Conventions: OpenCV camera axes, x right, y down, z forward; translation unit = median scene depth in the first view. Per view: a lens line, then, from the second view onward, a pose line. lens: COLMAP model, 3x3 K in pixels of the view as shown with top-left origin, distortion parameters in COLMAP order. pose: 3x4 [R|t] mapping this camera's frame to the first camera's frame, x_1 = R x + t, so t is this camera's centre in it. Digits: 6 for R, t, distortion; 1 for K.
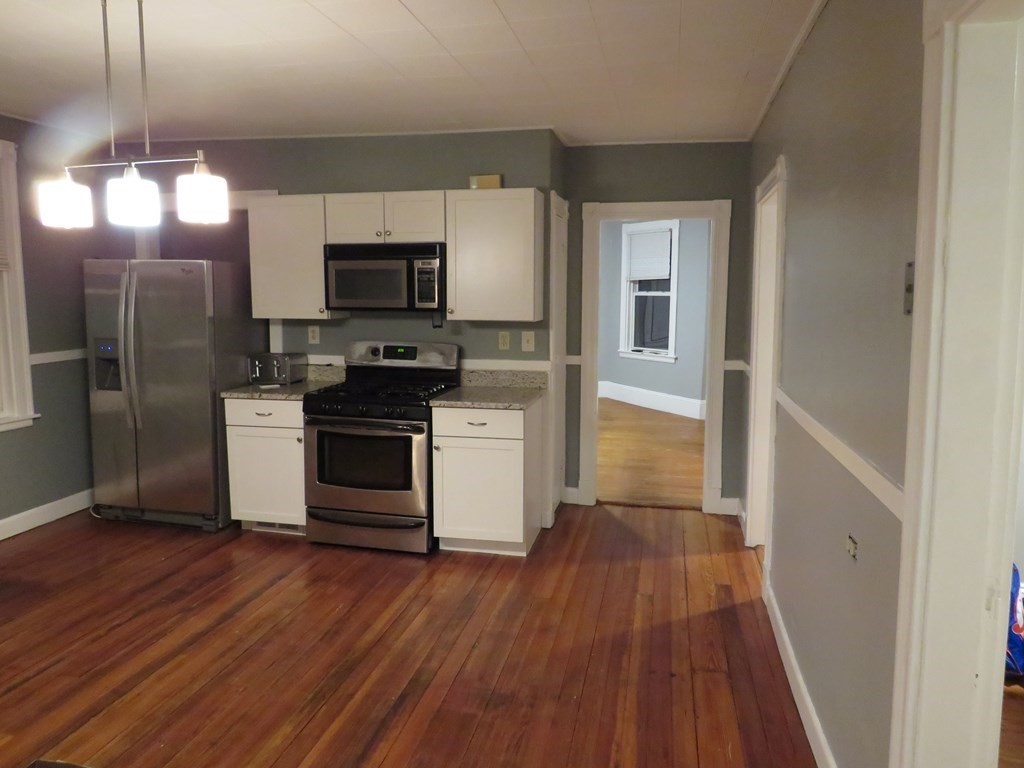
lens RADIAL K [[722.4, 0, 510.7], [0, 722.4, 383.8], [0, 0, 1]] dist [-0.021864, -0.002313]
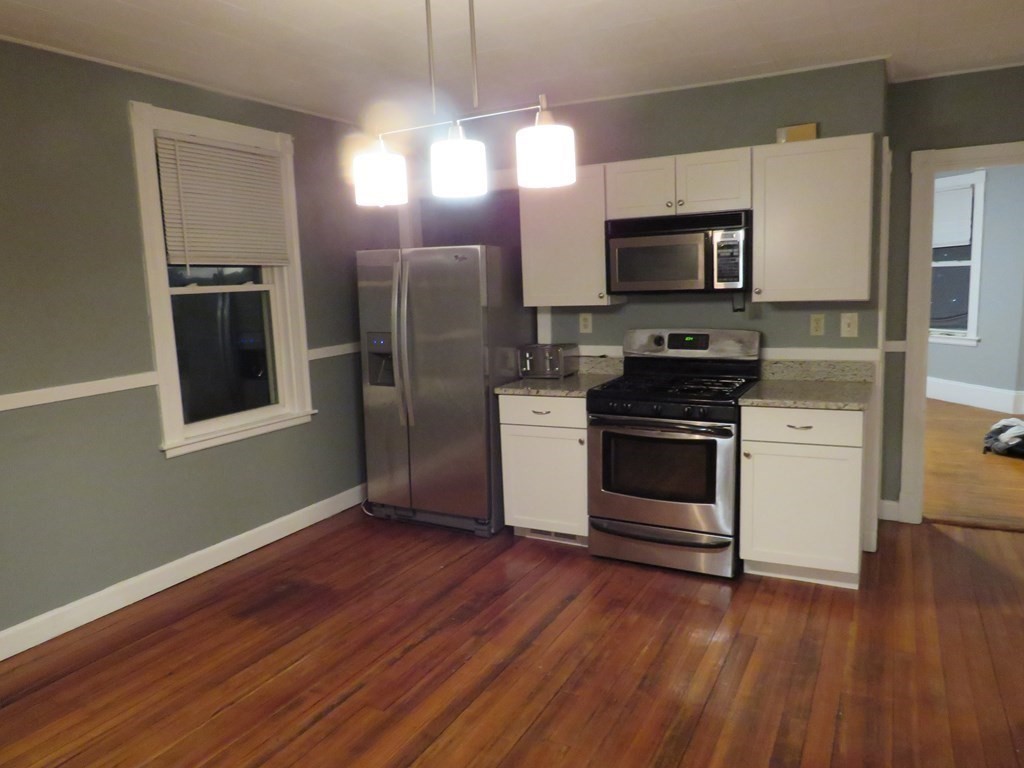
lens RADIAL K [[722.4, 0, 512.8], [0, 722.4, 383.0], [0, 0, 1]] dist [-0.021864, -0.002313]
pose [[0.962424, -0.002350, -0.271541, -0.129504], [0.007897, 0.999782, 0.019337, -0.012427], [0.271436, -0.020755, 0.962233, 0.115514]]
